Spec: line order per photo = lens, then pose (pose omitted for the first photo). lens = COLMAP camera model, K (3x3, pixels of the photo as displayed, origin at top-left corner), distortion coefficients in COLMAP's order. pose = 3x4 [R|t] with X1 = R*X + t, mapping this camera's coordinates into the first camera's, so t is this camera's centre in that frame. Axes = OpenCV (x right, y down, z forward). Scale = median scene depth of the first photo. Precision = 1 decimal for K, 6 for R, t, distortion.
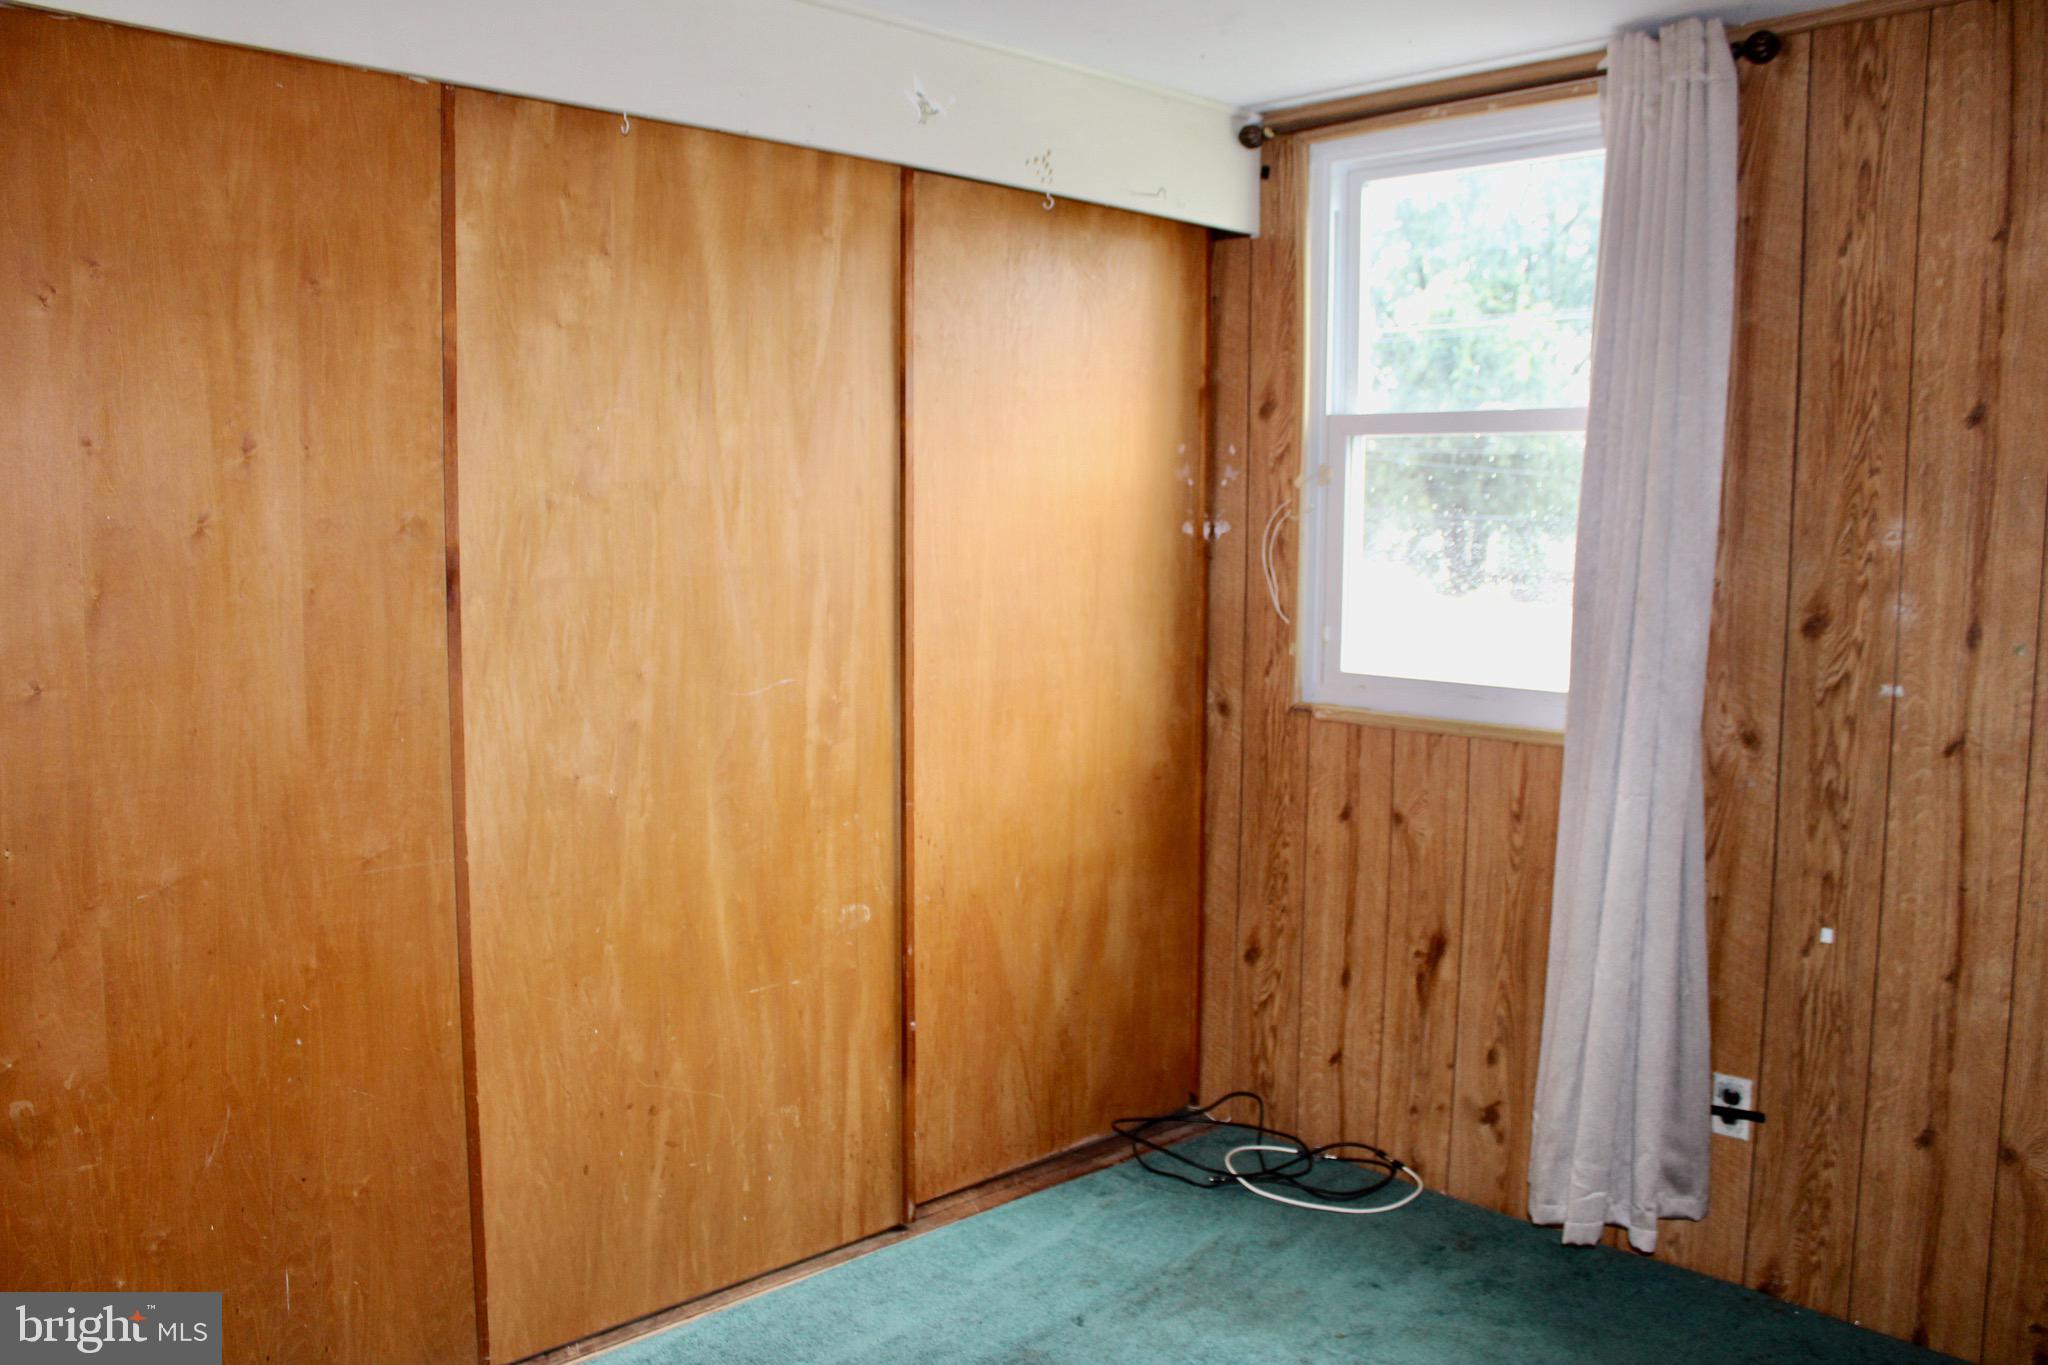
lens RADIAL K [[1691.8, 0, 1015.7], [0, 1691.8, 681.1], [0, 0, 1]] dist [-0.163296, 0.137394]
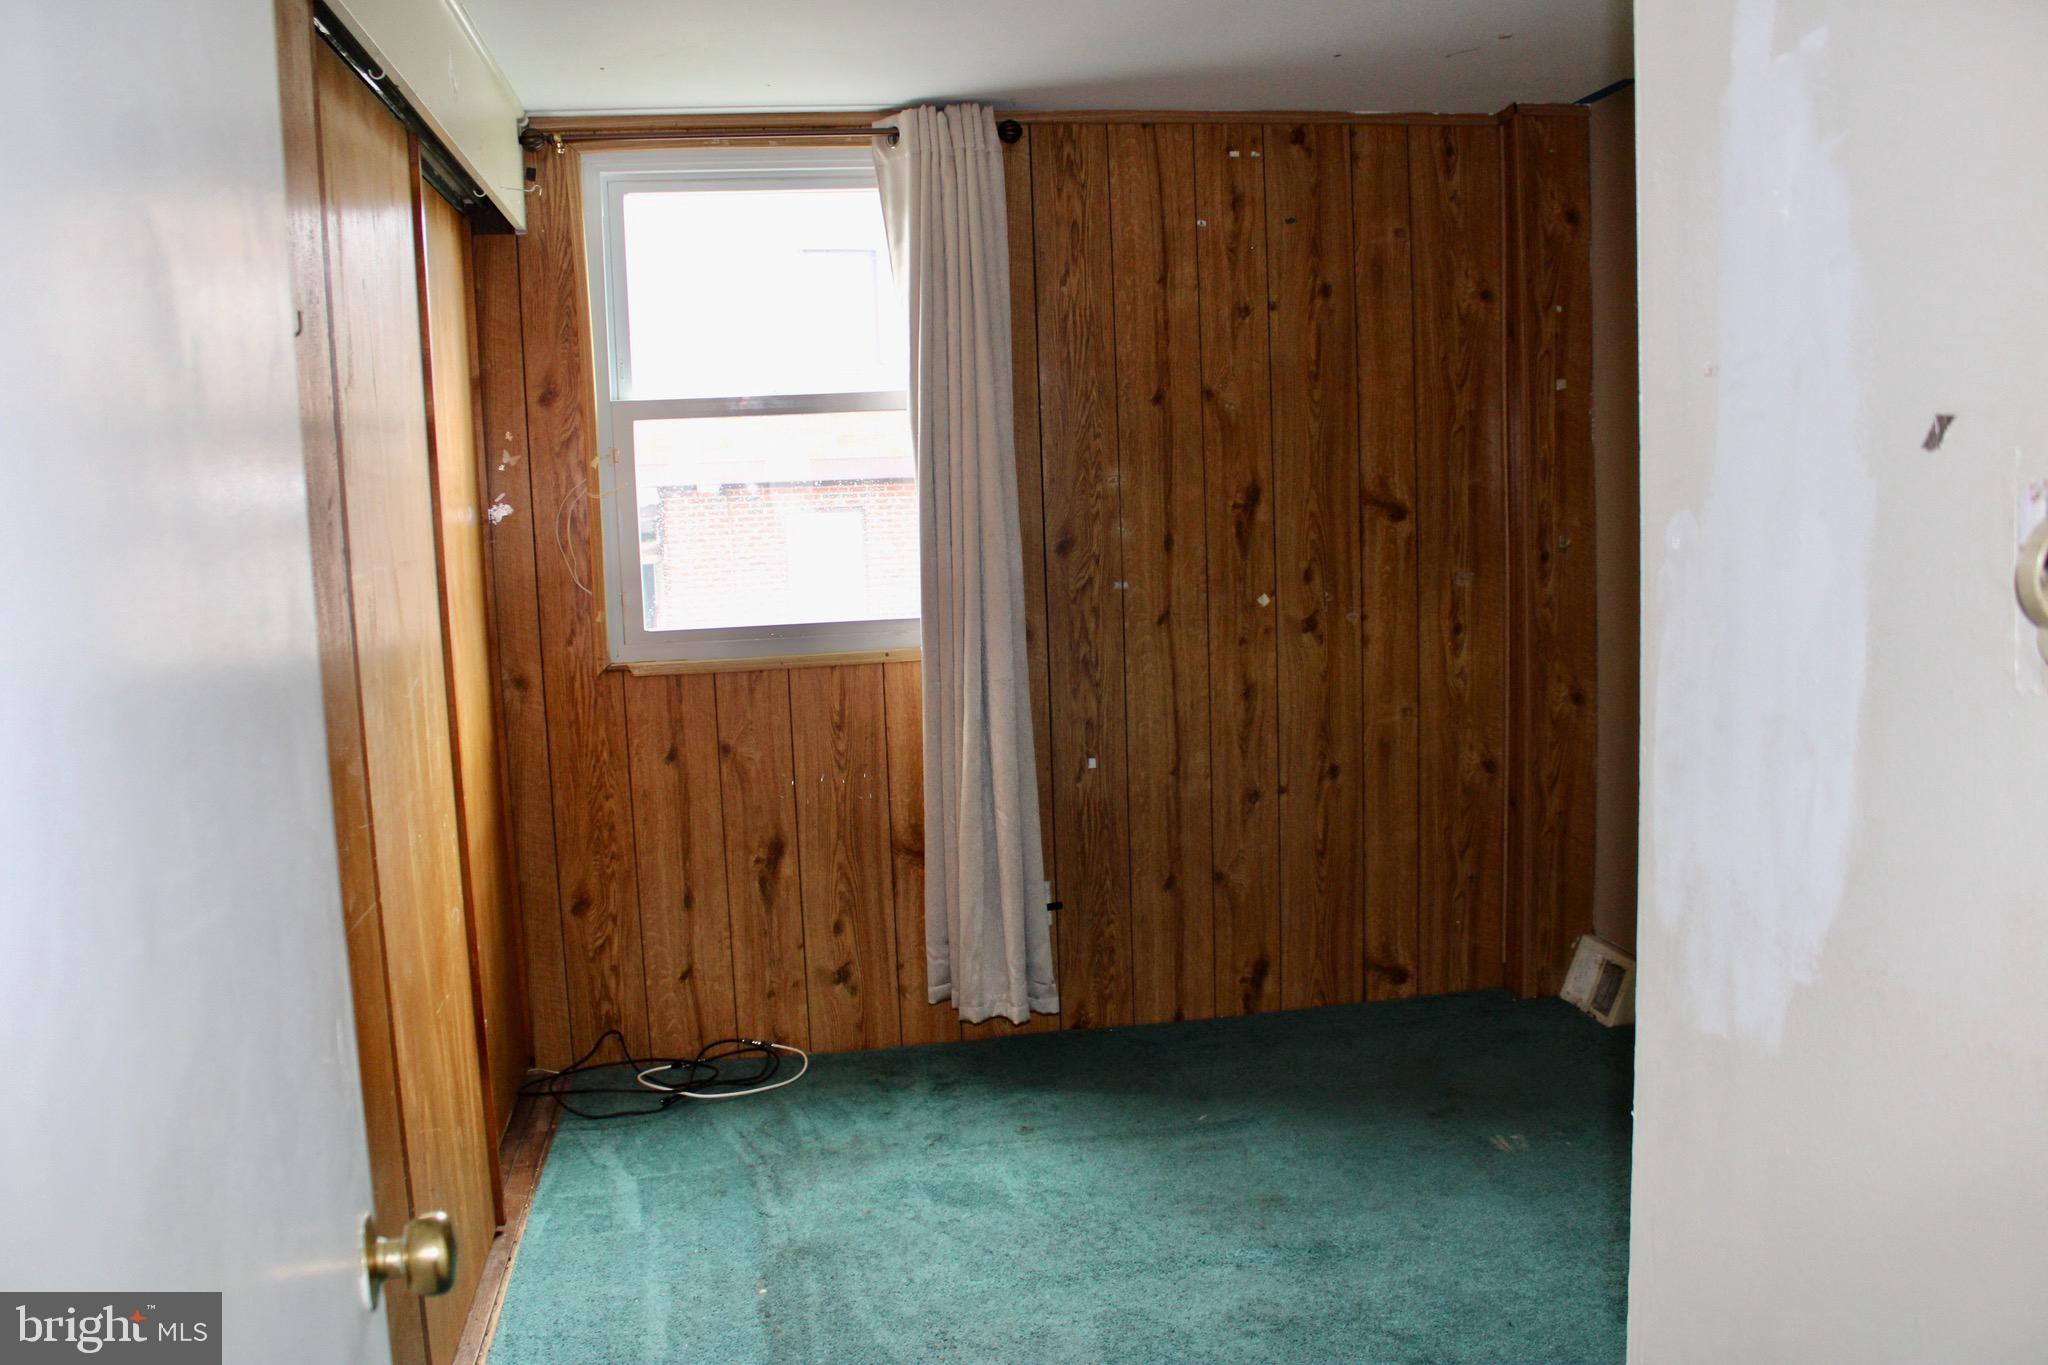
lens RADIAL K [[1691.8, 0, 1015.7], [0, 1691.8, 681.1], [0, 0, 1]] dist [-0.163296, 0.137394]
pose [[0.570635, -0.126180, 0.811452, -0.615089], [0.124138, 0.990024, 0.066651, -0.017949], [-0.811767, 0.062699, 0.580606, 0.167168]]
